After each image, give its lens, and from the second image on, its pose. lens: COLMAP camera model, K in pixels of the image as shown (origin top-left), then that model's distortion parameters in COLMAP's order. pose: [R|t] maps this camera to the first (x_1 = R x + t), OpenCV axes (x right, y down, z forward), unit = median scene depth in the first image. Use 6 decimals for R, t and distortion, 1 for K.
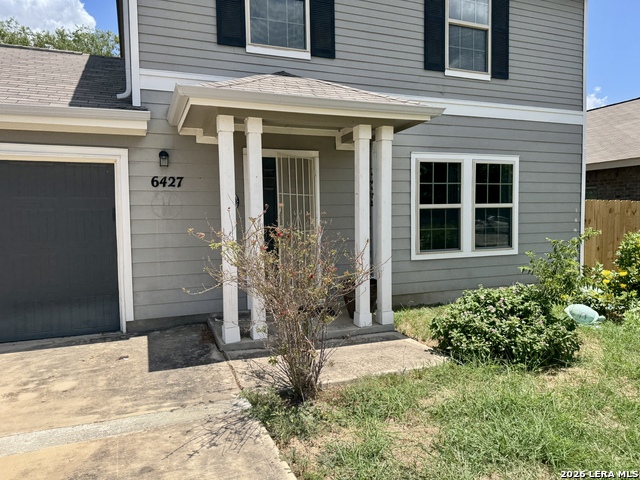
lens RADIAL K [[447.2, 0, 319.2], [0, 447.2, 245.6], [0, 0, 1]] dist [0.016358, -0.002141]
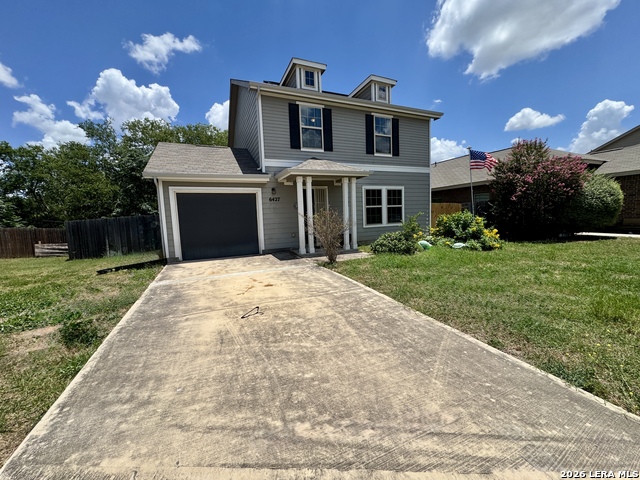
lens RADIAL K [[256.2, 0, 320.4], [0, 256.2, 239.1], [0, 0, 1]] dist [-0.003877, 0.000369]
pose [[0.998850, -0.026782, 0.039766, -0.112744], [0.025771, 0.999337, 0.025715, 0.059739], [-0.040428, -0.024661, 0.998878, -0.518641]]
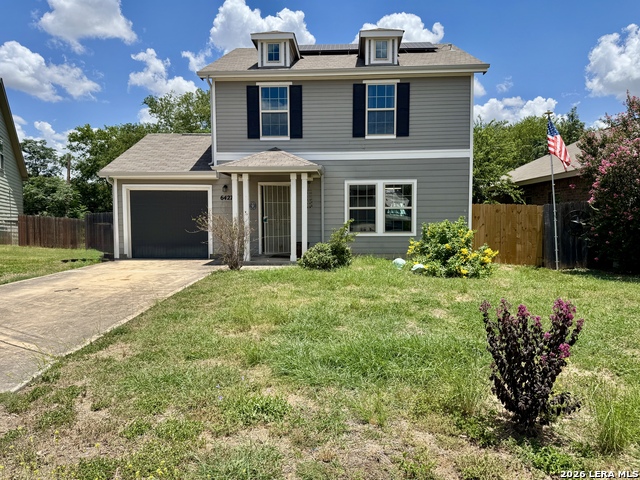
lens RADIAL K [[432.2, 0, 320.0], [0, 432.2, 240.0], [0, 0, 1]] dist [0.035313, -0.001552]
pose [[0.914878, 0.038918, -0.401850, 0.938513], [-0.035734, 0.999242, 0.015420, 0.027074], [0.402146, 0.000252, 0.915576, -0.819530]]
